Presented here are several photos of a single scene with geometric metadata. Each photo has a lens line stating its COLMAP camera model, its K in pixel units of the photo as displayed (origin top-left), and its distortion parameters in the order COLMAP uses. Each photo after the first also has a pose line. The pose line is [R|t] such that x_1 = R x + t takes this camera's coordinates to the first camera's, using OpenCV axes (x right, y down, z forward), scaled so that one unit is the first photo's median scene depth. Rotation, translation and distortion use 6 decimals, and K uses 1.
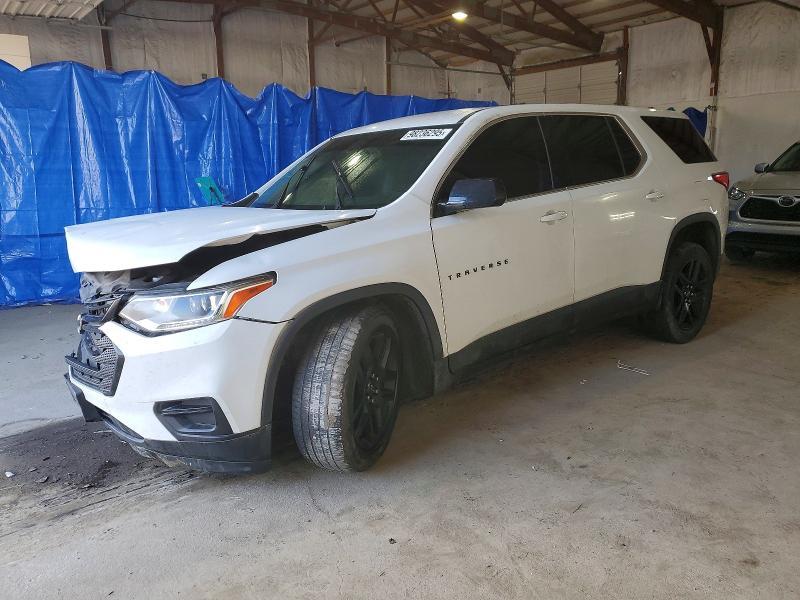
lens RADIAL K [[649.6, 0, 400.0], [0, 649.6, 300.0], [0, 0, 1]] dist [-0.004513, 0.000119]
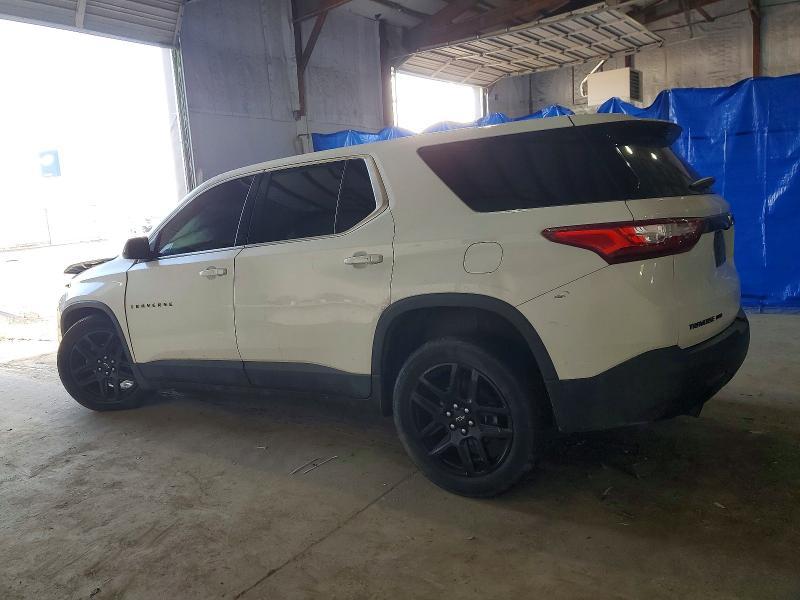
lens RADIAL K [[654.4, 0, 400.0], [0, 654.4, 300.0], [0, 0, 1]] dist [0.027630, -0.004720]
pose [[0.241486, 0.145563, -0.959425, 1.425244], [-0.132358, 0.984387, 0.116036, -0.262571], [0.961335, 0.098967, 0.256982, 1.077231]]
